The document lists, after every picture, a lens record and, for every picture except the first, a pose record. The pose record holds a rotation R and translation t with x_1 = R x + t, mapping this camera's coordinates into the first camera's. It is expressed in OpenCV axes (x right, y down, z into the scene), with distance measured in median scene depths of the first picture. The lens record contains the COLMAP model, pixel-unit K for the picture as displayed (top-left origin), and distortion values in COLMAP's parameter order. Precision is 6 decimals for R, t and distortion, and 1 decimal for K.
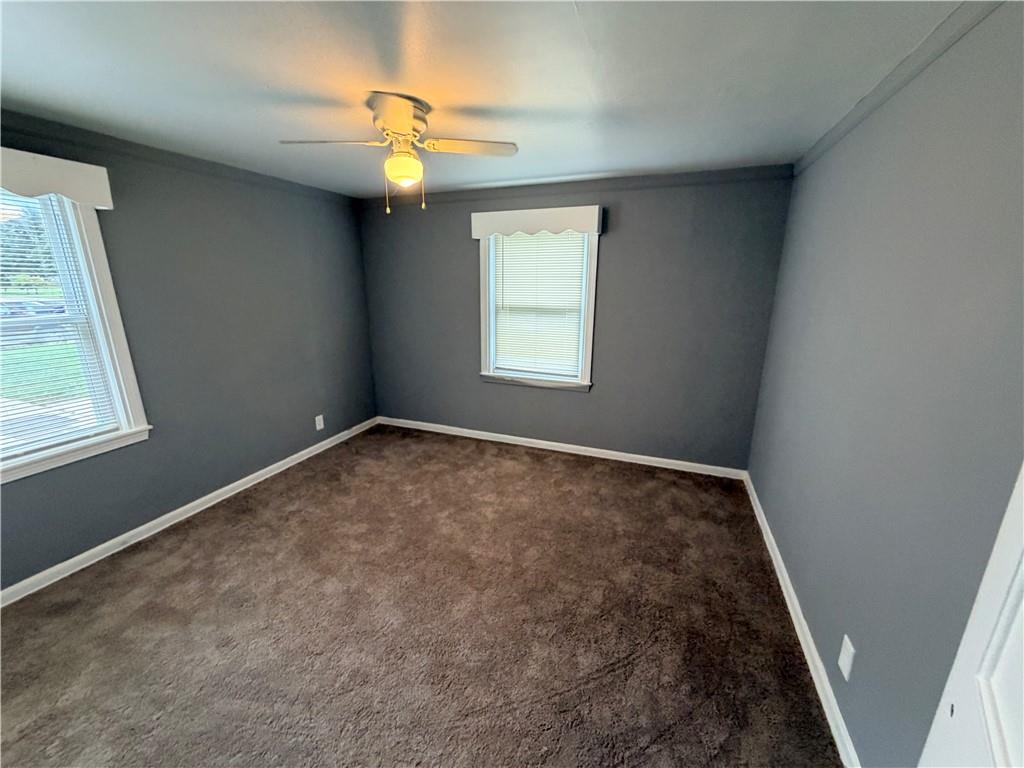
lens RADIAL K [[409.8, 0, 513.0], [0, 409.8, 379.9], [0, 0, 1]] dist [0.000974, -0.000217]
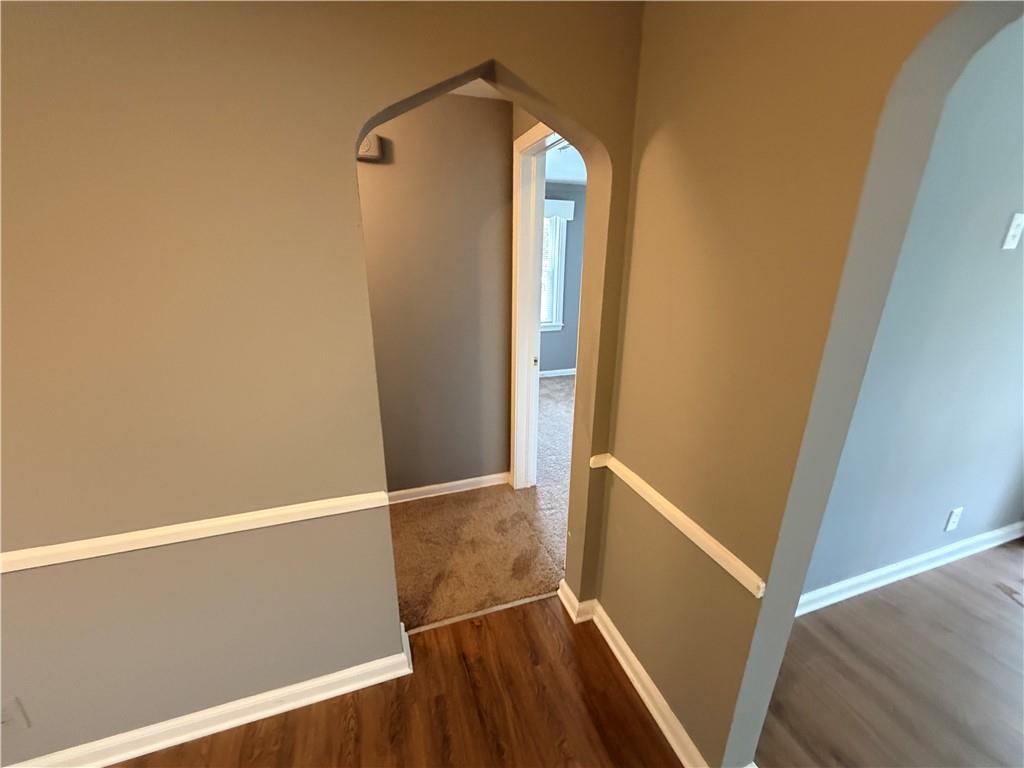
lens RADIAL K [[409.8, 0, 511.3], [0, 409.8, 382.2], [0, 0, 1]] dist [0.000974, -0.000217]
pose [[0.642813, 0.236428, -0.728624, 0.532041], [-0.198238, 0.970119, 0.139898, 0.161645], [0.739928, 0.054513, 0.670474, -0.573164]]
